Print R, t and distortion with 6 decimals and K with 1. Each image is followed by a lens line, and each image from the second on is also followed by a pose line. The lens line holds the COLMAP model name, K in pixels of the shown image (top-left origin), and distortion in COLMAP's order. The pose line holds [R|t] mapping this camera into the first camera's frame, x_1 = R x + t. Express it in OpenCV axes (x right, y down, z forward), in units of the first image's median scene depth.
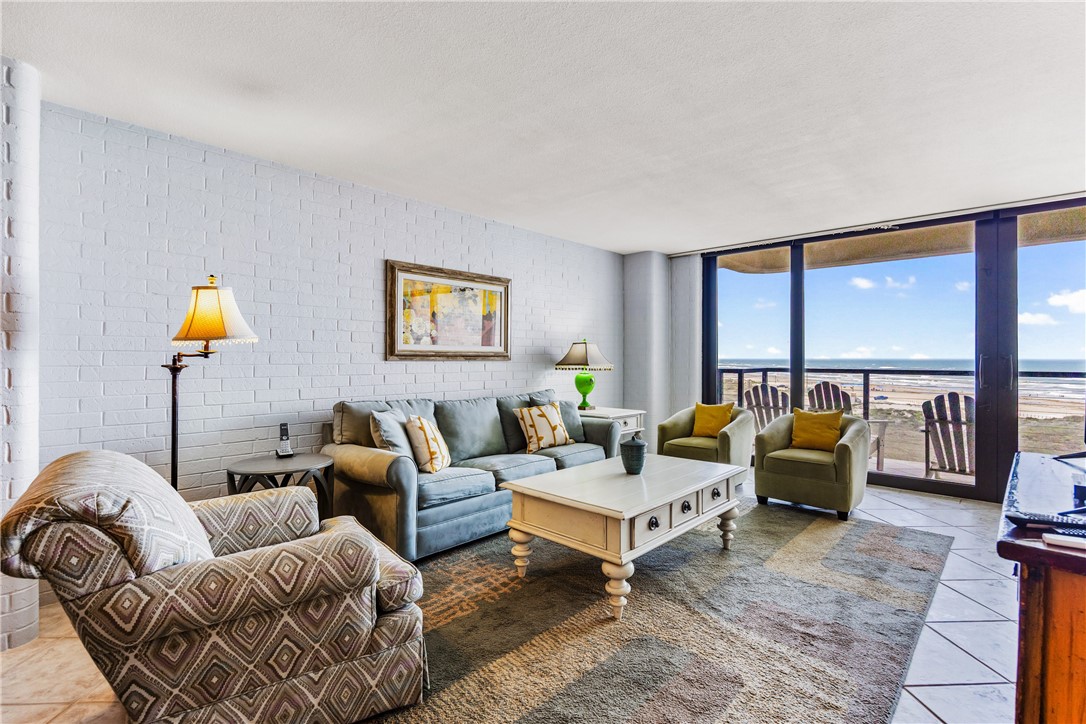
lens RADIAL K [[512.0, 0, 544.4], [0, 512.0, 353.1], [0, 0, 1]] dist [-0.012978, -0.000501]
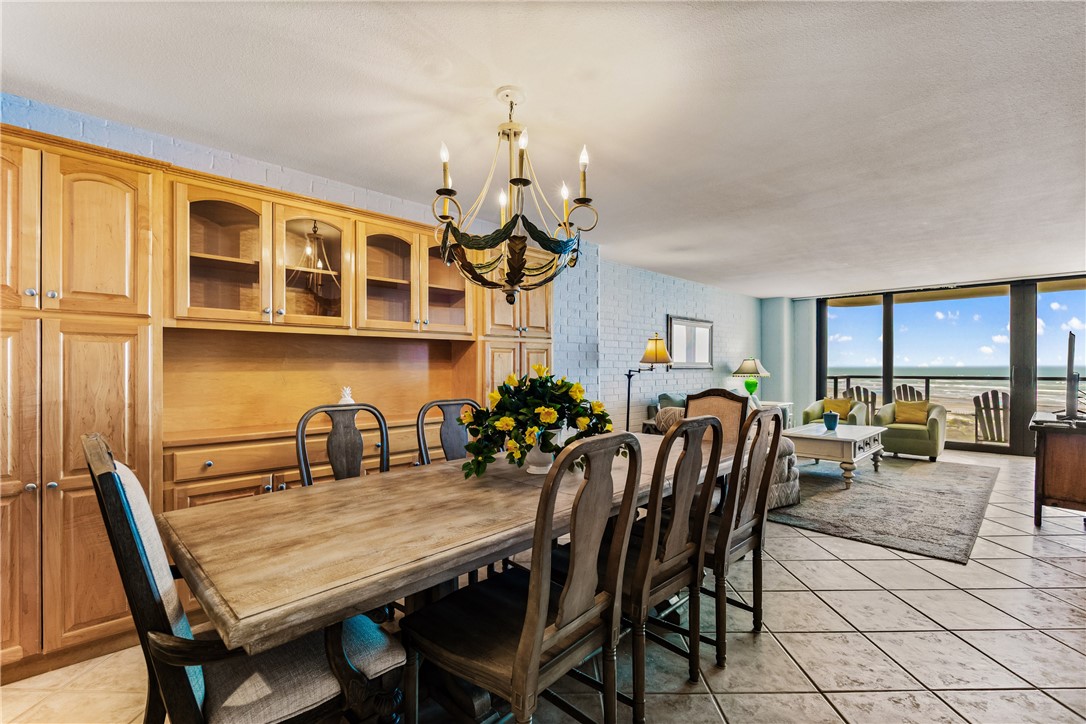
lens RADIAL K [[511.7, 0, 543.0], [0, 511.7, 362.0], [0, 0, 1]] dist [-0.000057, 0.000082]
pose [[0.999772, -0.002861, -0.021145, -0.579461], [0.002918, 0.999992, 0.002660, -0.020610], [0.021137, -0.002722, 0.999773, -0.639459]]
